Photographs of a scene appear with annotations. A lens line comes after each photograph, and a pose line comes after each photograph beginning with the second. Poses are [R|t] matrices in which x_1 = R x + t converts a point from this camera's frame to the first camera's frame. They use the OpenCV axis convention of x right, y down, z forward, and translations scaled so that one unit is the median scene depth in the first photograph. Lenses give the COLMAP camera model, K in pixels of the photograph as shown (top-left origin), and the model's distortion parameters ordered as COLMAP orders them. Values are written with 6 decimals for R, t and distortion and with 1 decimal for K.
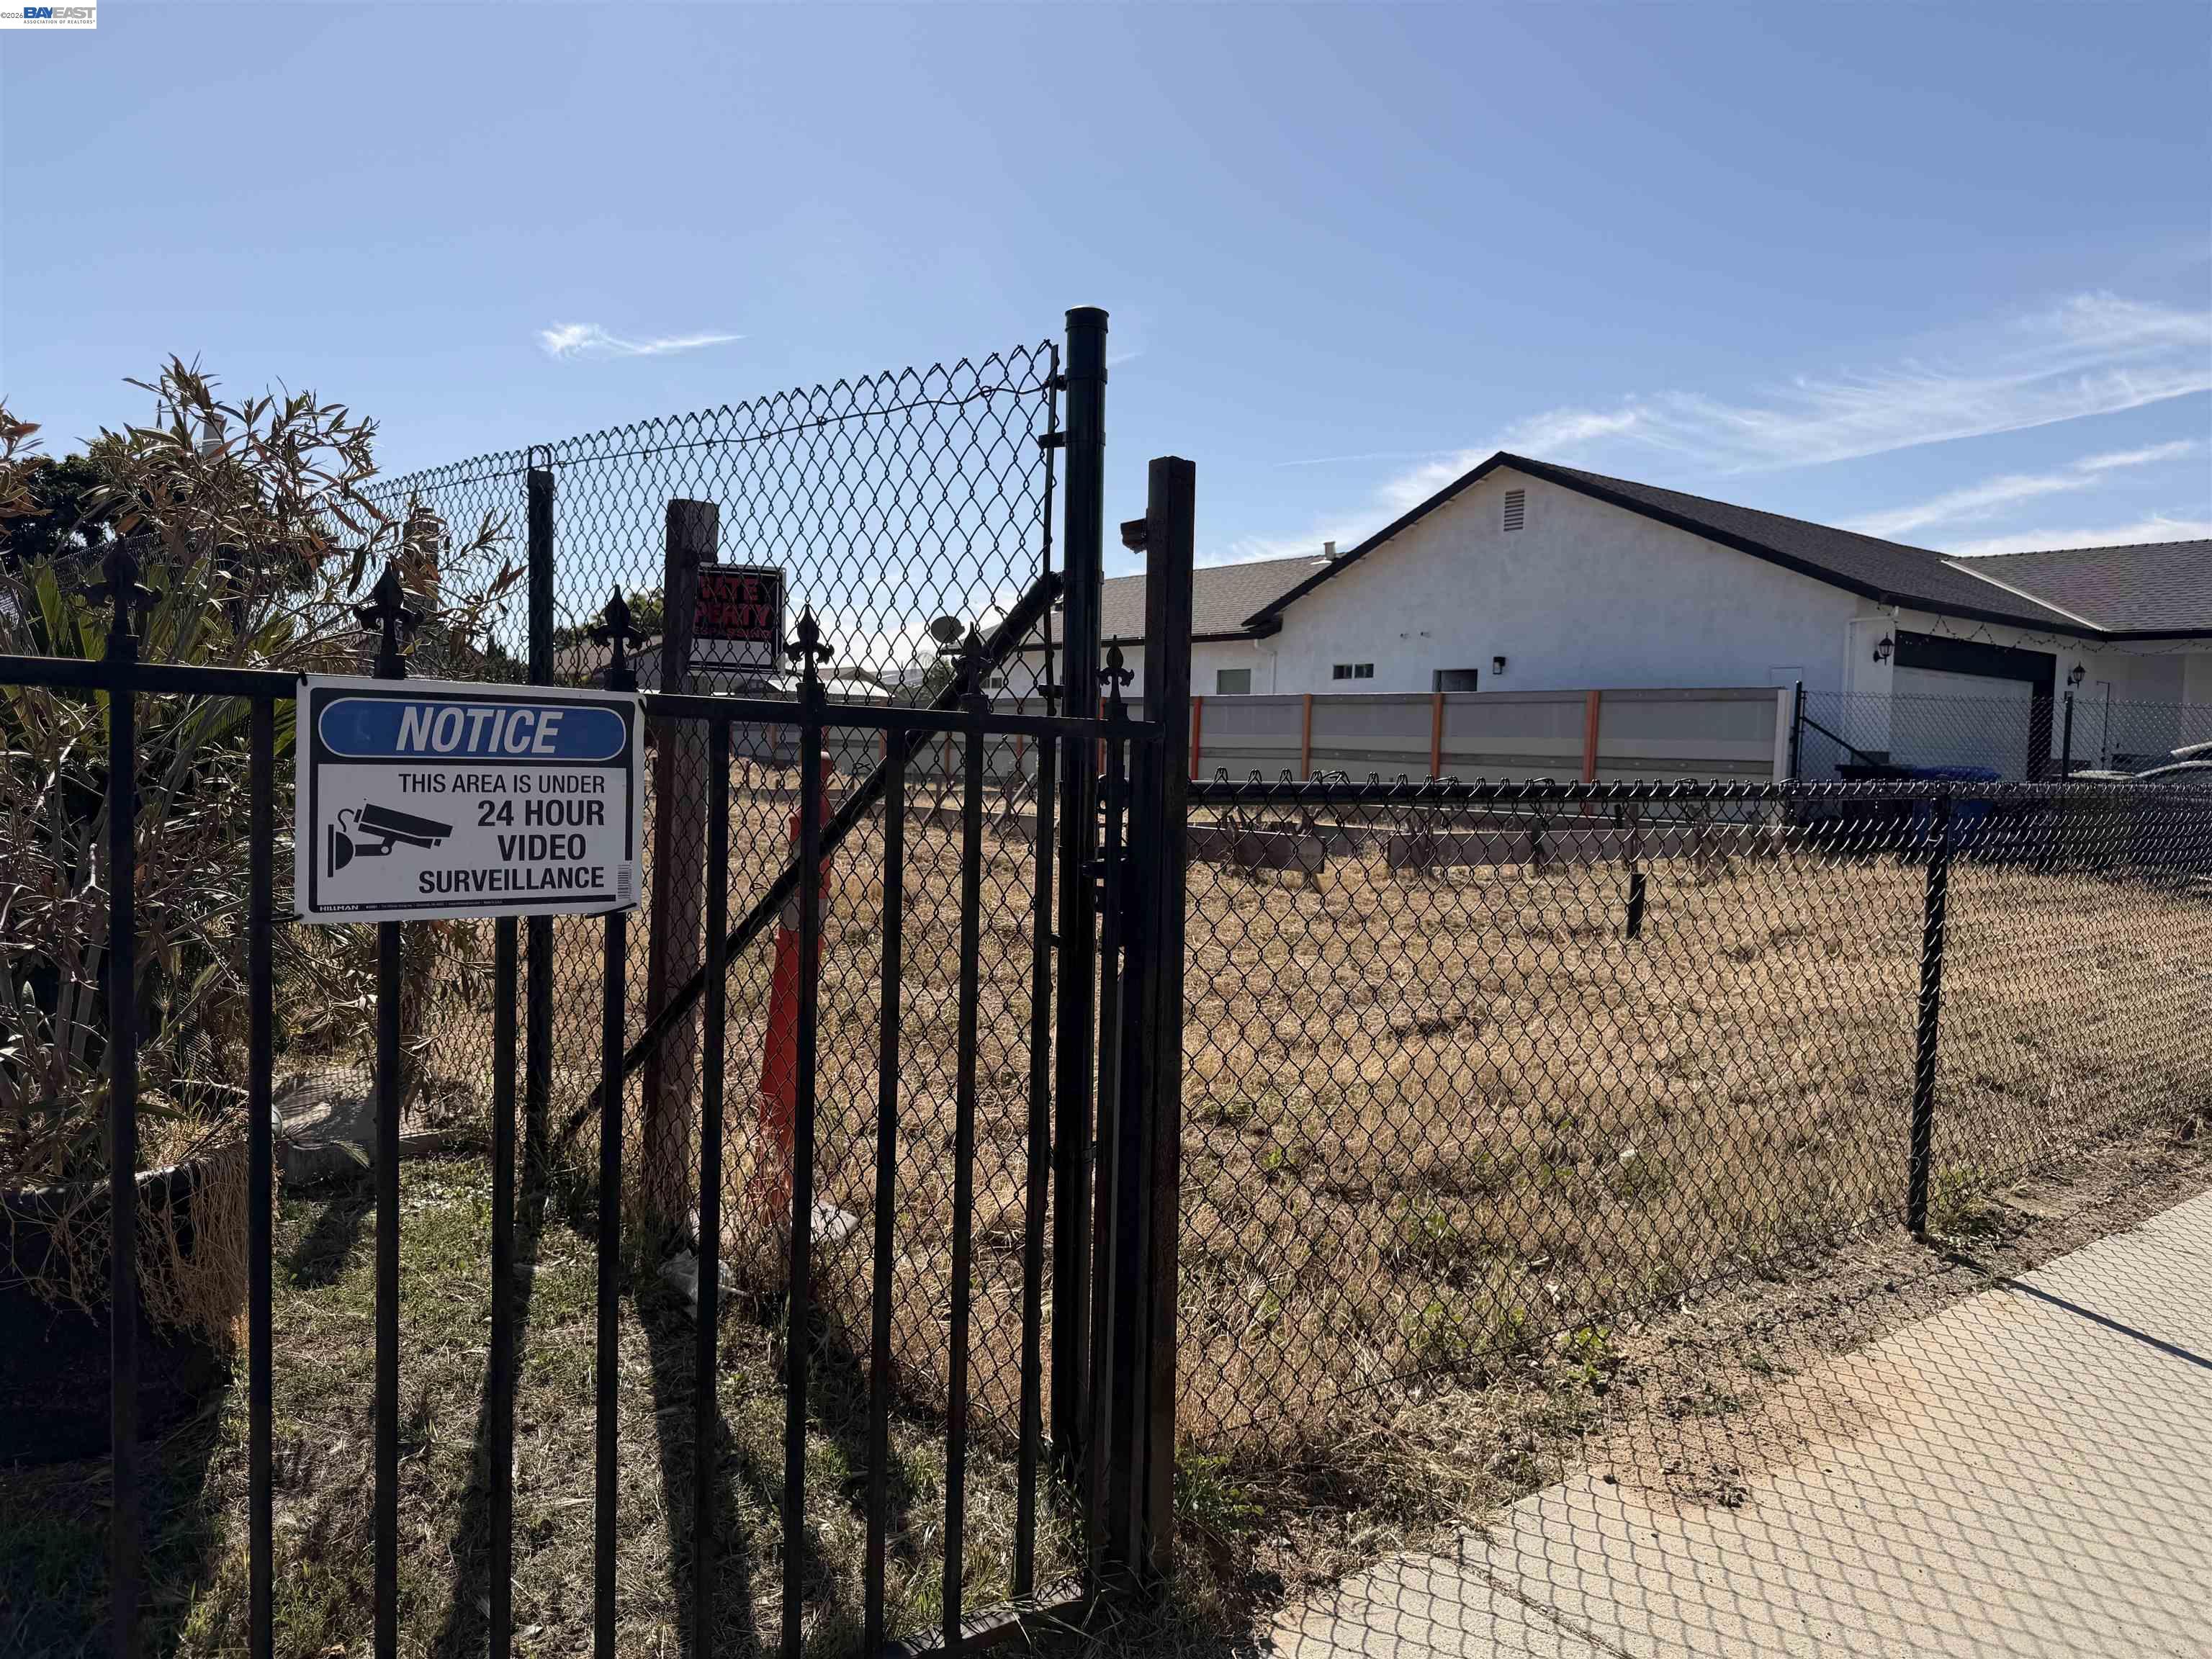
lens RADIAL K [[1524.7, 0, 1106.0], [0, 1524.7, 829.5], [0, 0, 1]] dist [0.036537, 0.000076]
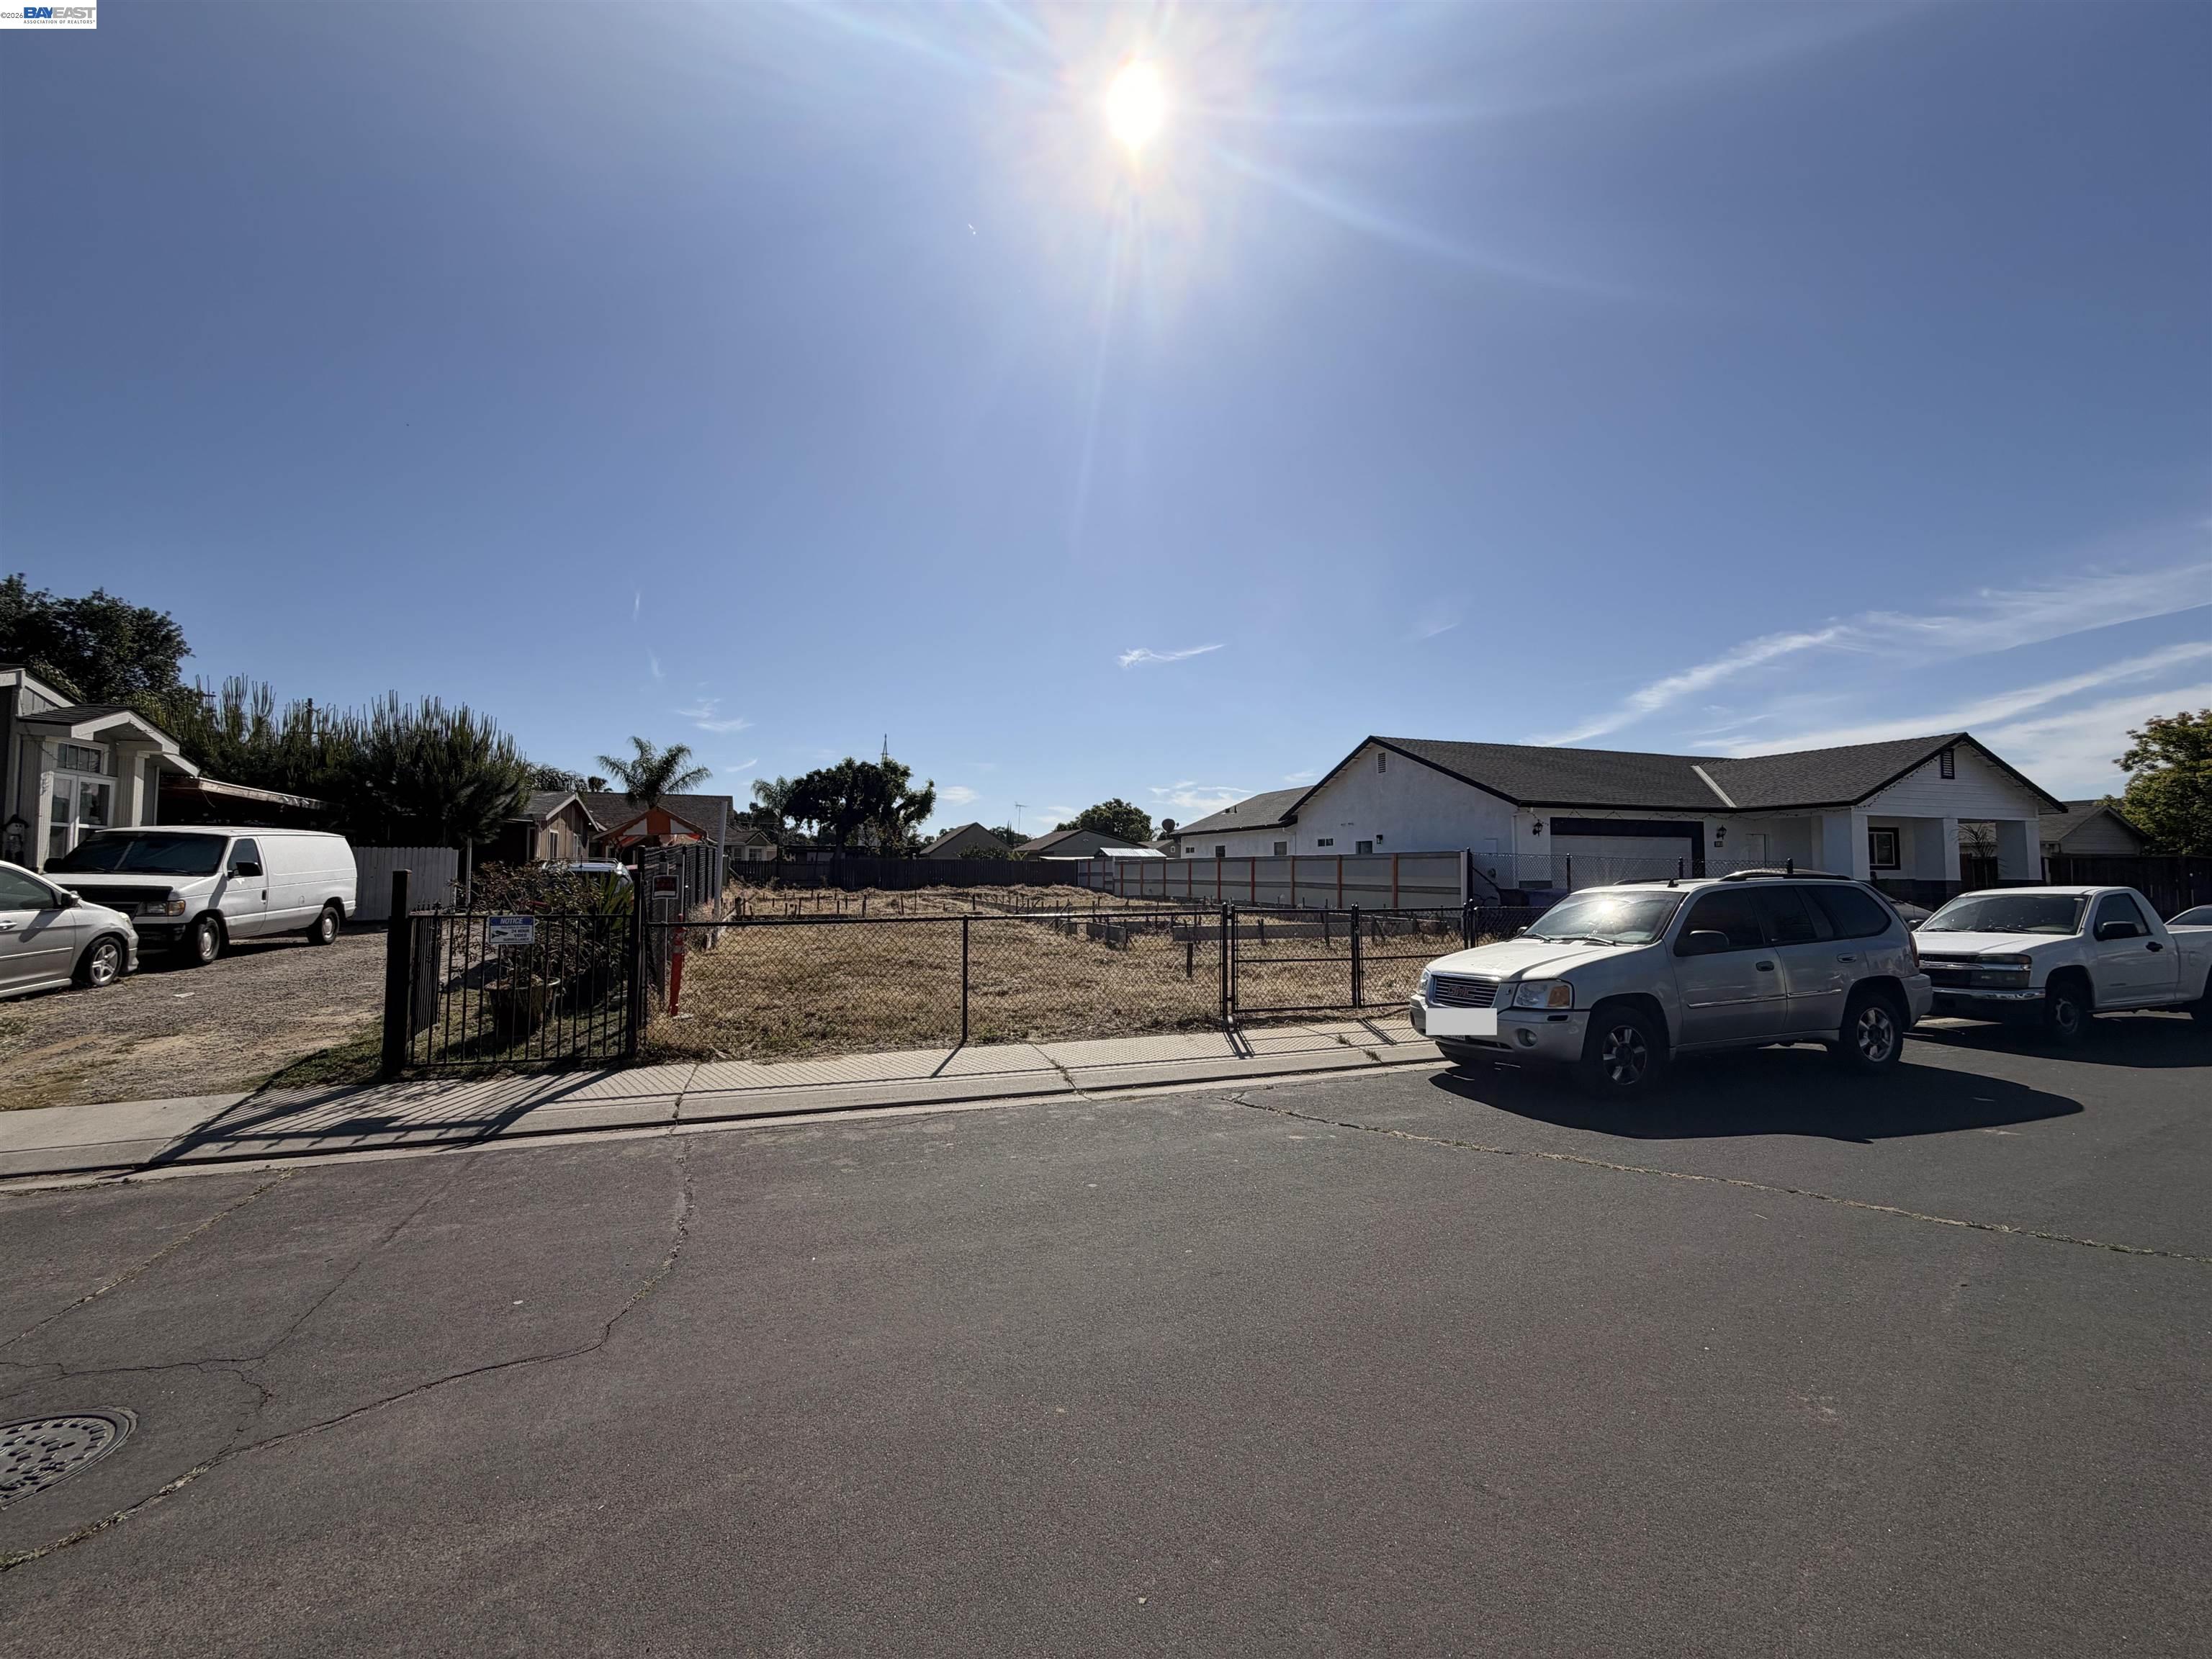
lens RADIAL K [[887.0, 0, 1106.0], [0, 887.0, 829.5], [0, 0, 1]] dist [0.002937, -0.000239]
pose [[0.916629, -0.042314, -0.397493, 0.194702], [0.001758, 0.994799, -0.101843, -0.001729], [0.399734, 0.092653, 0.911936, -0.097036]]
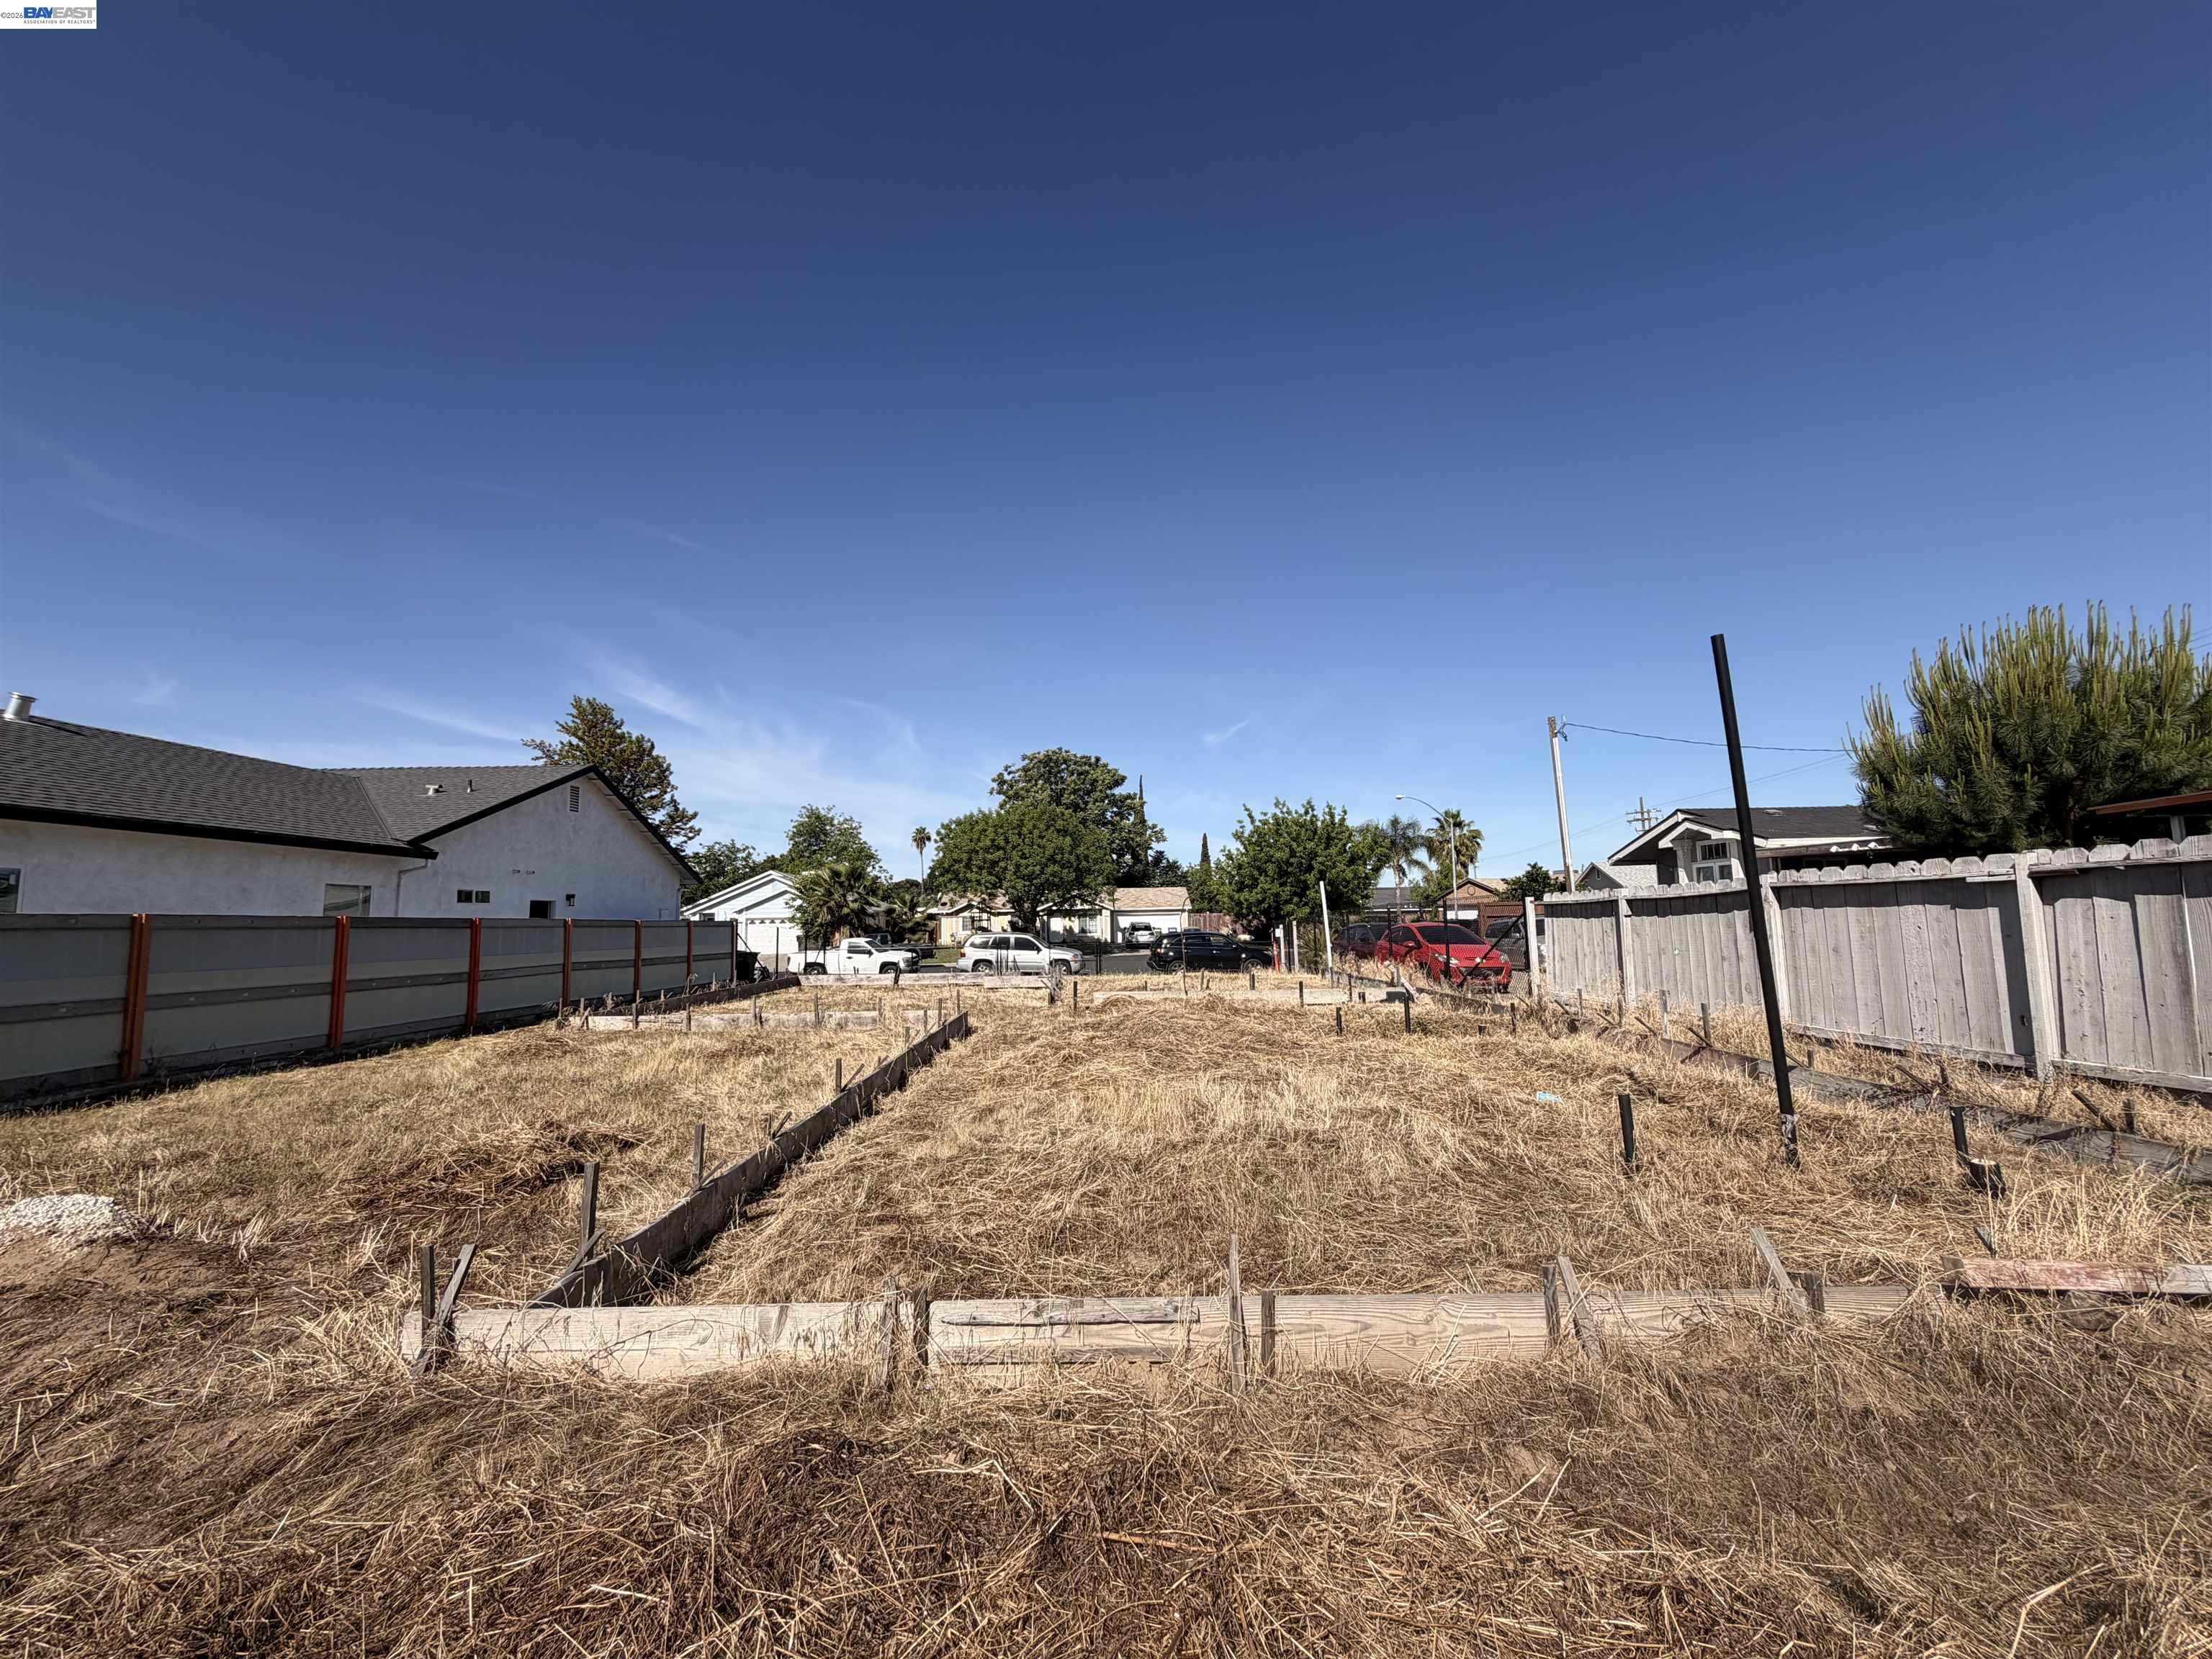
lens RADIAL K [[887.0, 0, 1106.0], [0, 887.0, 829.5], [0, 0, 1]] dist [0.002937, -0.000239]
pose [[-0.730934, 0.052401, 0.680433, -0.350235], [0.020216, 0.998273, -0.055161, -0.058599], [-0.682148, -0.026563, -0.730731, 0.632188]]
